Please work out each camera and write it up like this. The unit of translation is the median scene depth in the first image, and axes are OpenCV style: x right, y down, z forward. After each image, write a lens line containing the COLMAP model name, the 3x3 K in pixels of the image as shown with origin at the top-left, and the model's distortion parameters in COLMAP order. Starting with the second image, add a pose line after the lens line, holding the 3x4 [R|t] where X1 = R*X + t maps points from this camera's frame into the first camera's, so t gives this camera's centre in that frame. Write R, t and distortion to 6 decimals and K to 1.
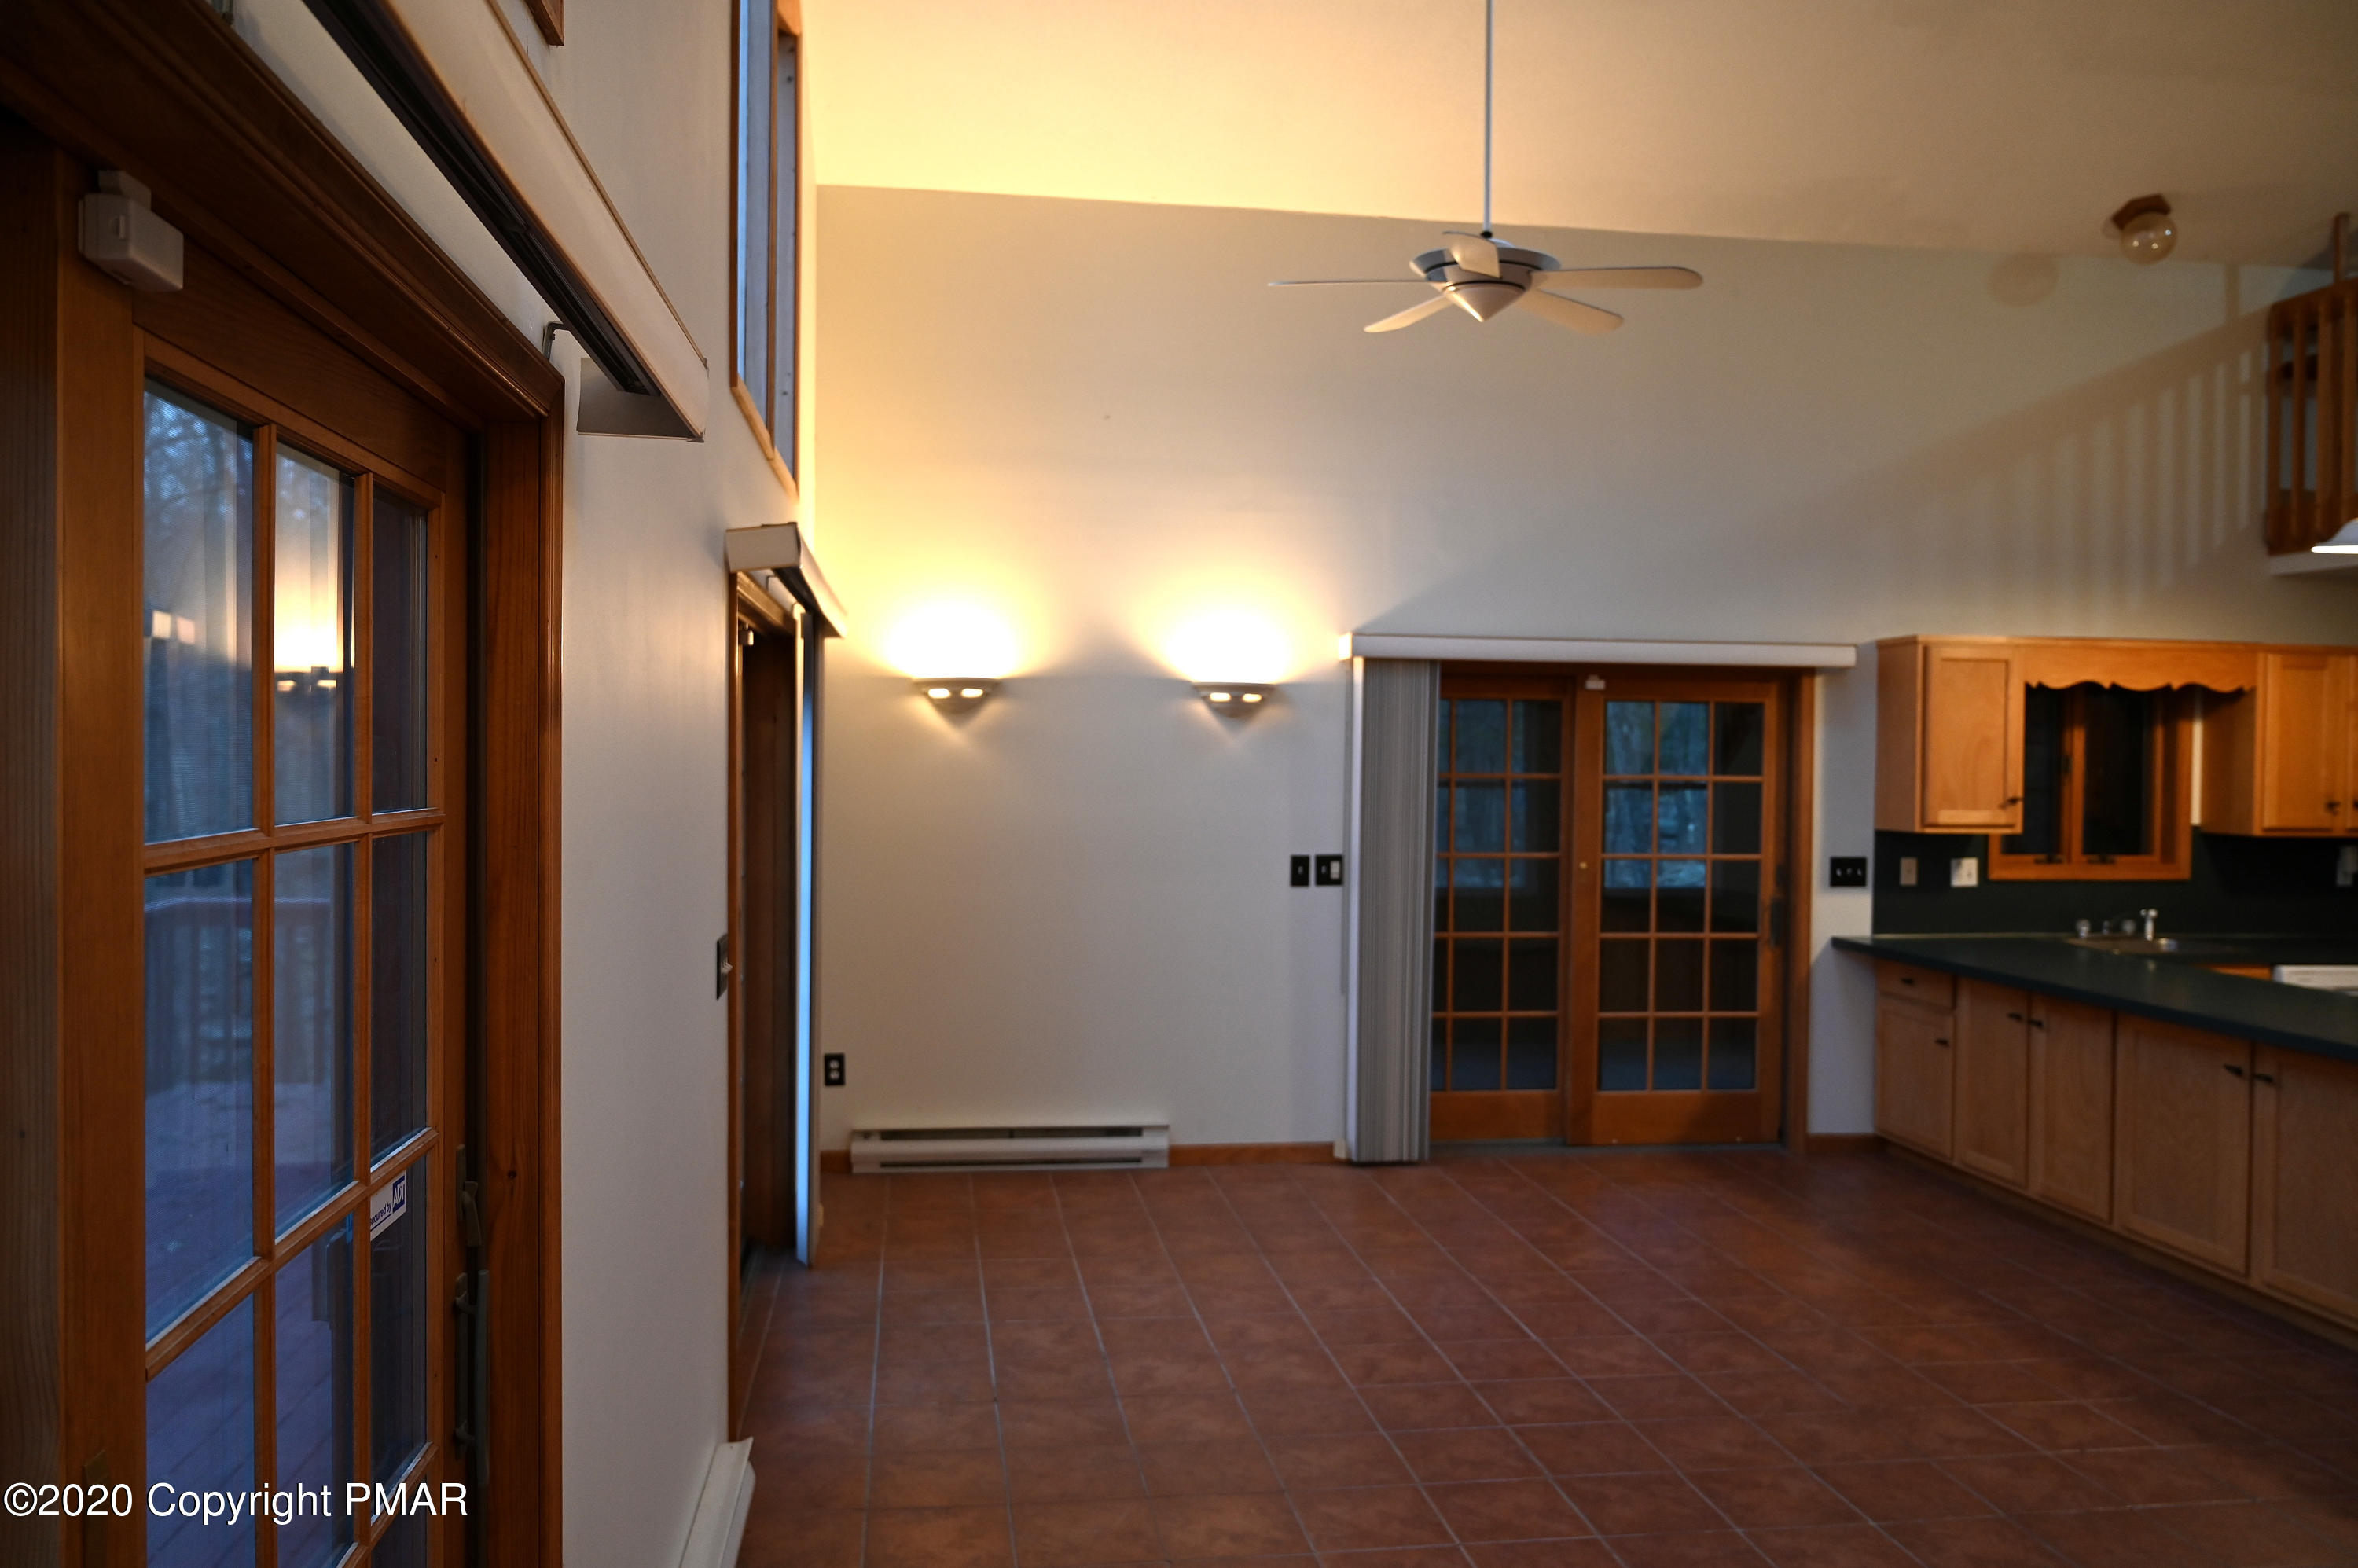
lens RADIAL K [[1741.5, 0, 1174.5], [0, 1741.5, 781.9], [0, 0, 1]] dist [-0.004792, 0.004952]
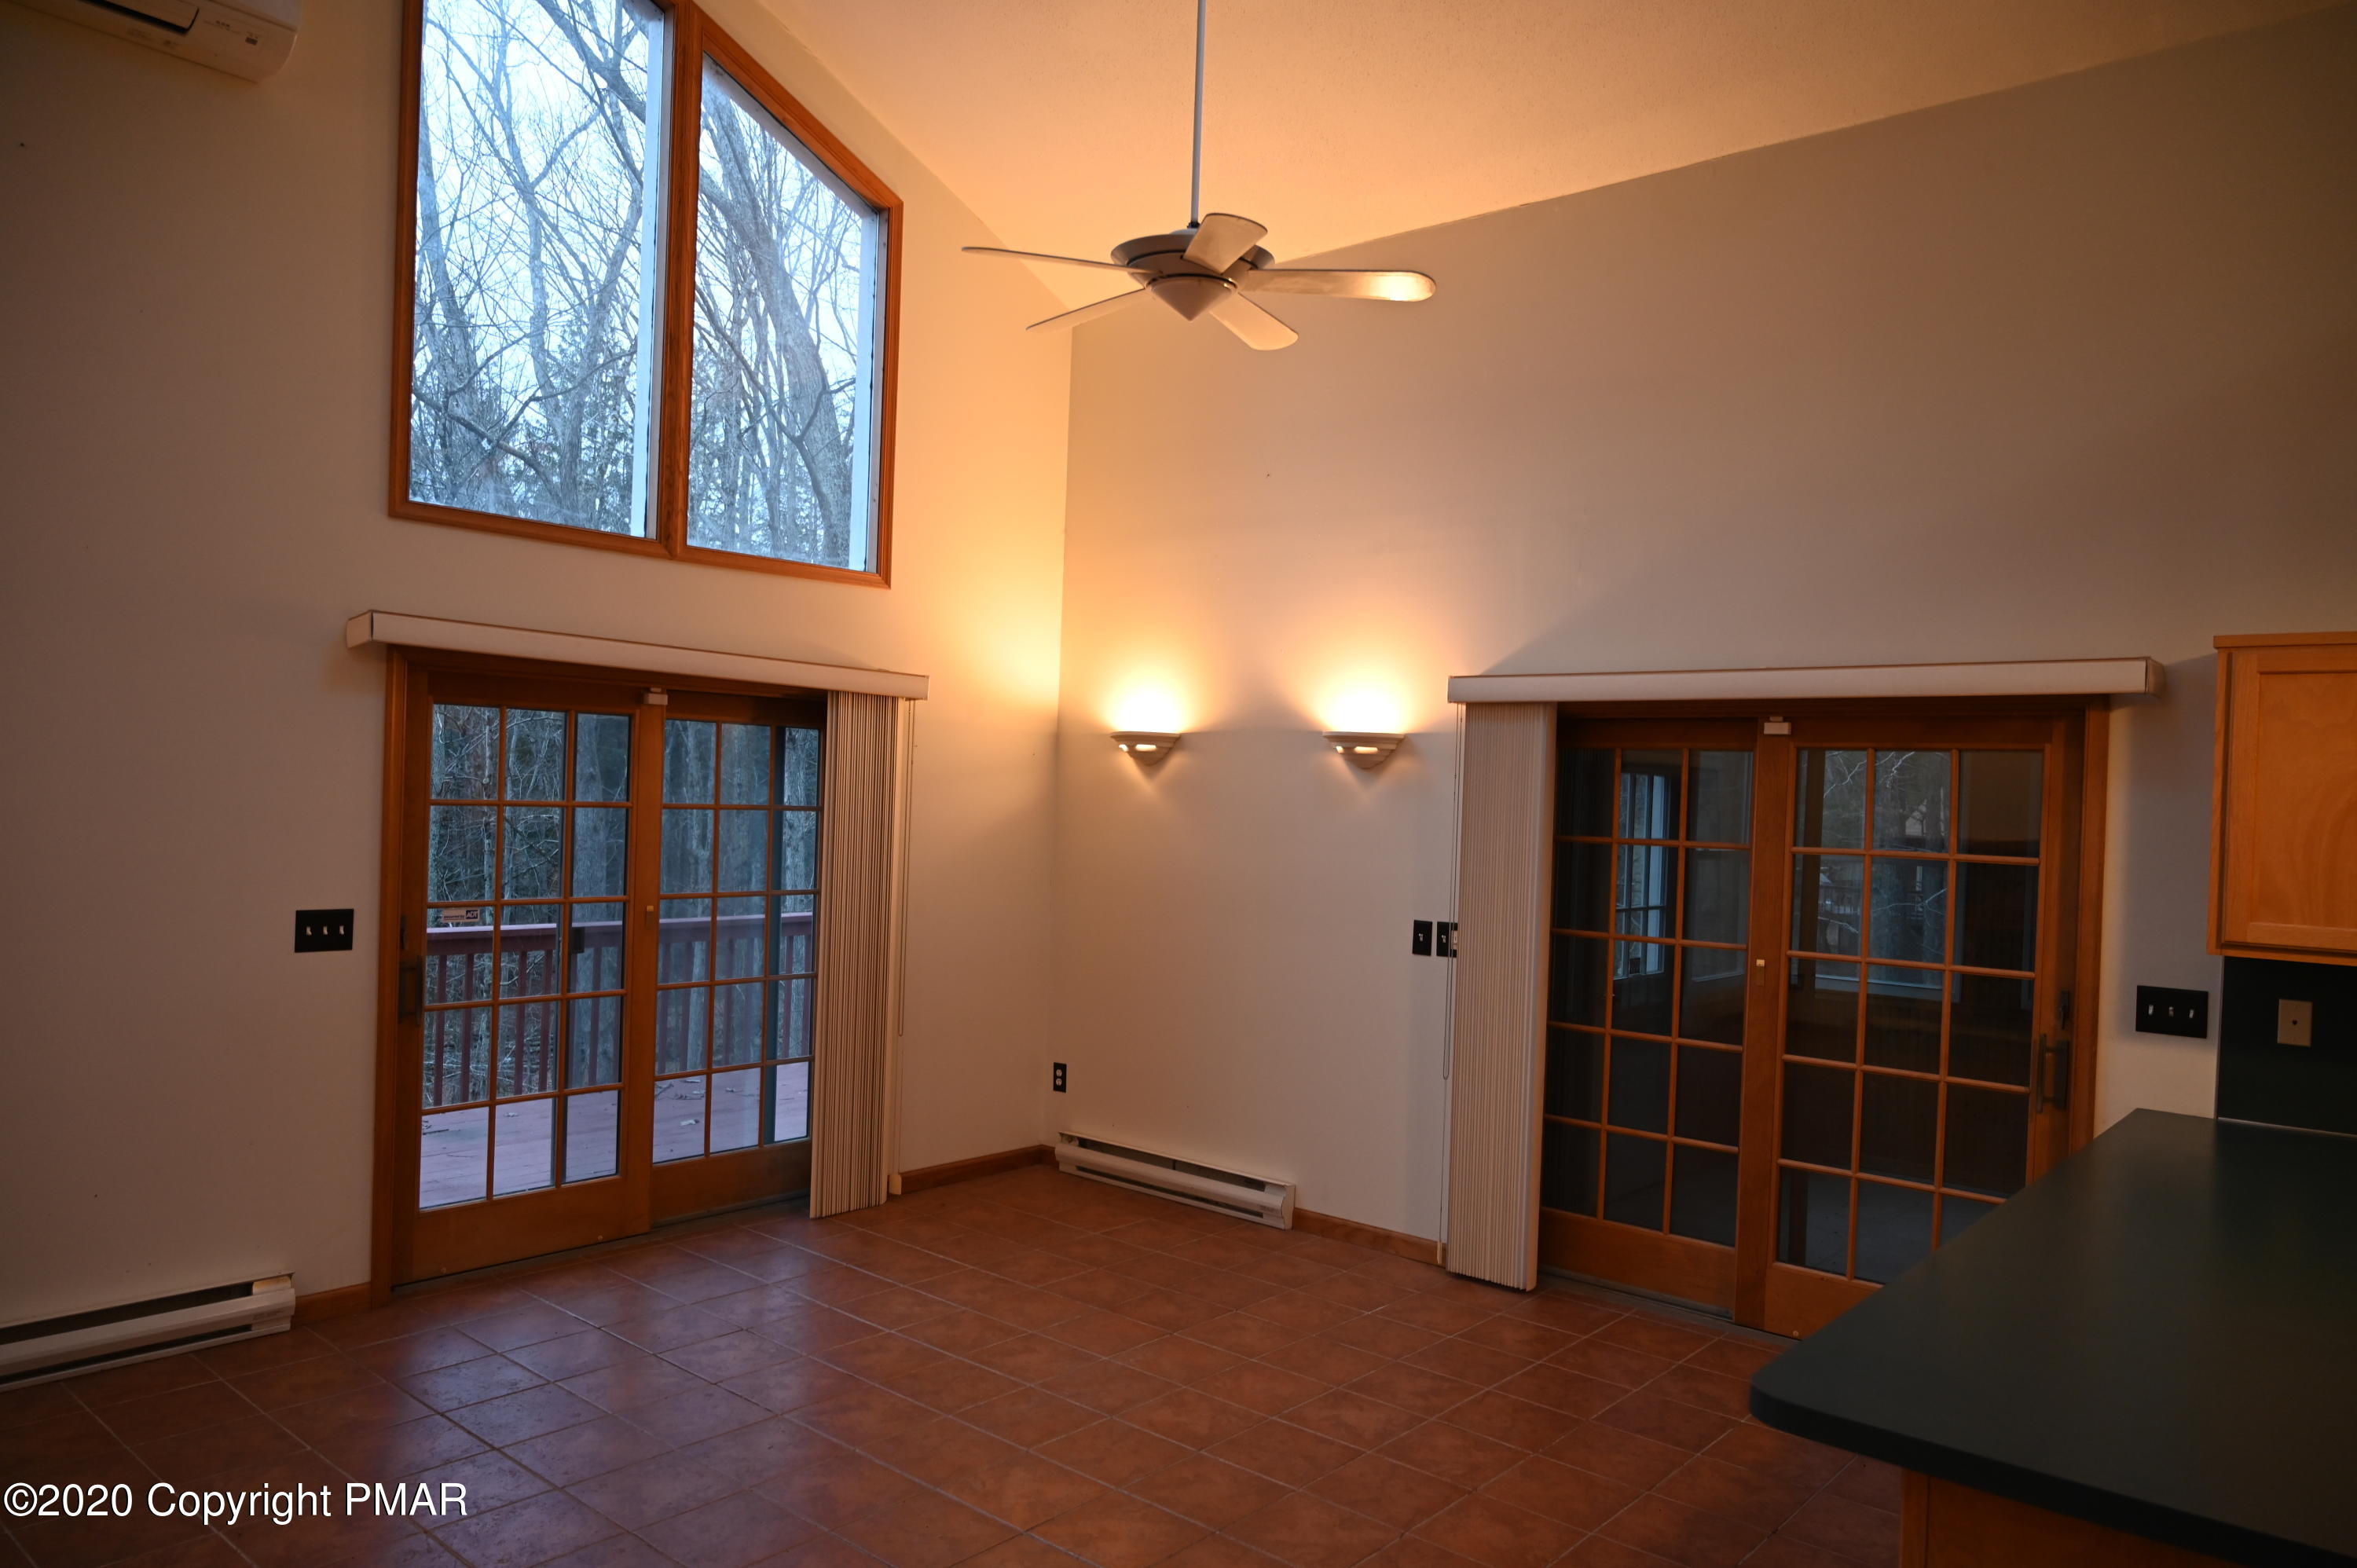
lens RADIAL K [[1558.2, 0, 1196.3], [0, 1558.2, 802.5], [0, 0, 1]] dist [0.001436, 0.002030]
pose [[0.665522, 0.014057, -0.746246, 0.584667], [-0.038313, 0.999148, -0.015348, -0.002713], [0.745394, 0.038805, 0.665493, 0.351738]]
